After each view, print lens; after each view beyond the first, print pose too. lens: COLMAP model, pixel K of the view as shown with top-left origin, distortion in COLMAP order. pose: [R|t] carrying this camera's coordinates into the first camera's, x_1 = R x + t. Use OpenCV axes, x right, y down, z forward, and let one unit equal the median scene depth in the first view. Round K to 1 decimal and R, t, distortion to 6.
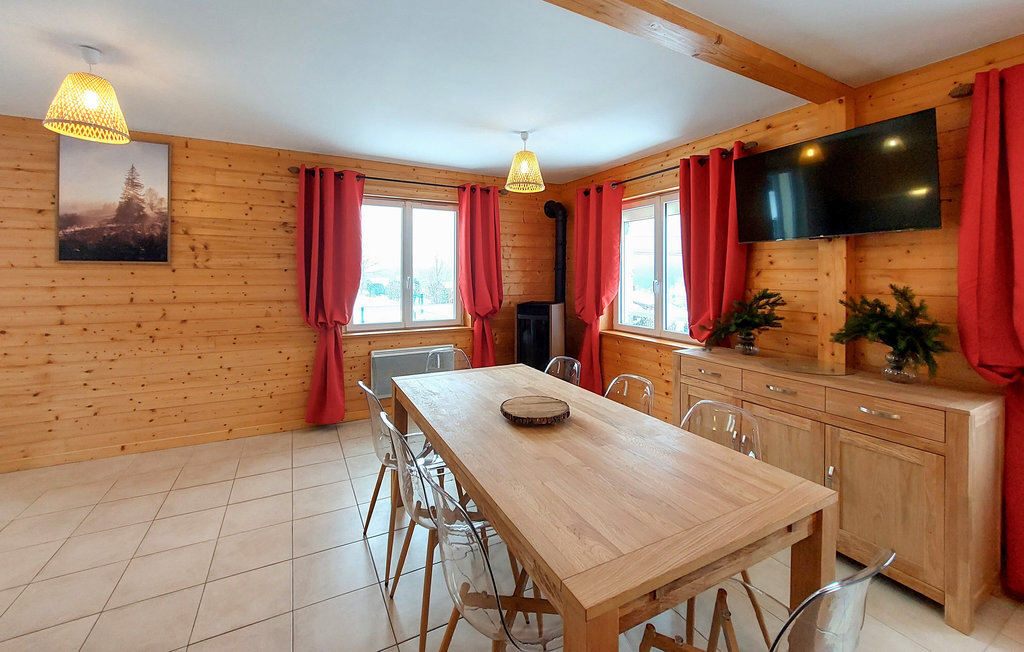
lens RADIAL K [[406.4, 0, 508.9], [0, 406.4, 268.5], [0, 0, 1]] dist [-0.010763, -0.000882]
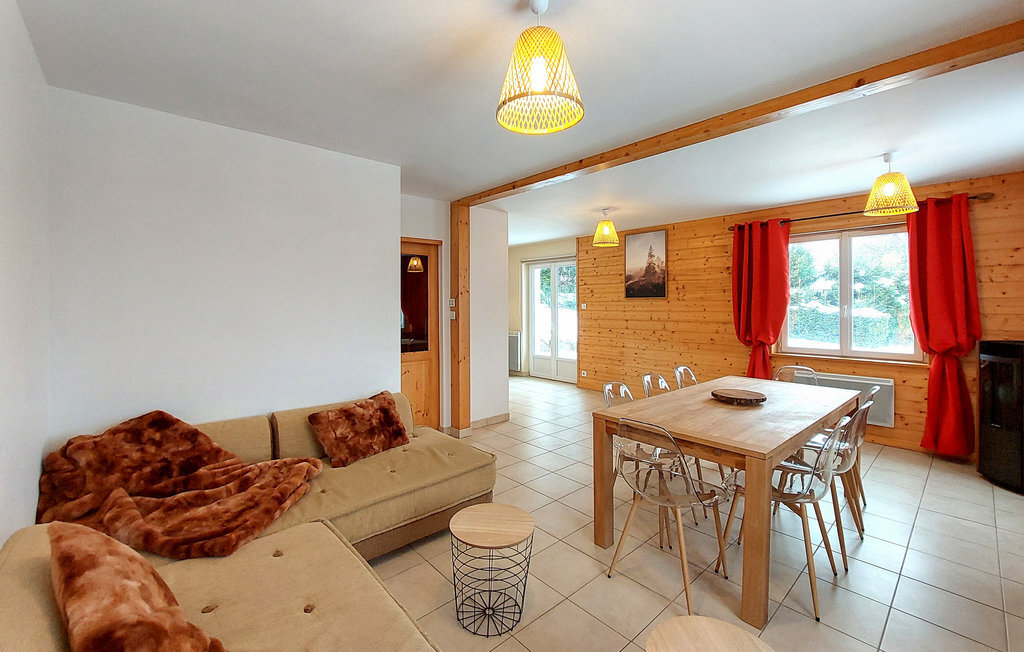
lens RADIAL K [[406.4, 0, 492.8], [0, 406.4, 299.9], [0, 0, 1]] dist [-0.010763, -0.000882]
pose [[0.208527, -0.014835, -0.977904, 0.688220], [0.014955, 0.999816, -0.011978, 0.005146], [0.977902, -0.012127, 0.208711, -0.096269]]
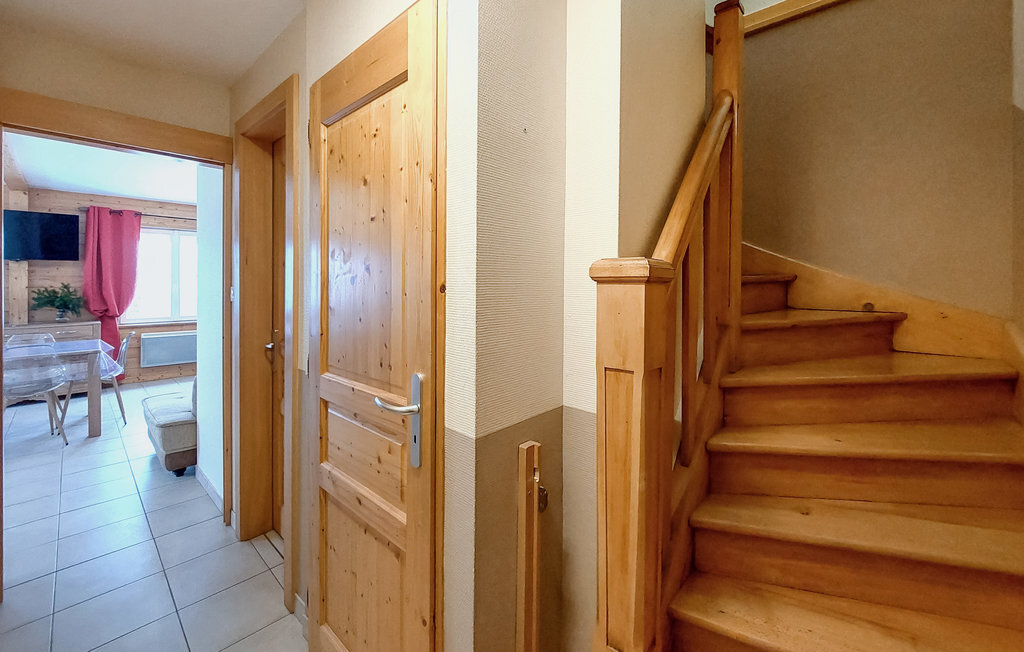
lens RADIAL K [[406.4, 0, 497.0], [0, 406.4, 293.6], [0, 0, 1]] dist [-0.010763, -0.000882]
pose [[-0.313602, -0.035818, 0.948879, -1.289462], [-0.018001, 0.999333, 0.031773, -0.011687], [-0.949384, -0.007117, -0.314037, -0.438731]]
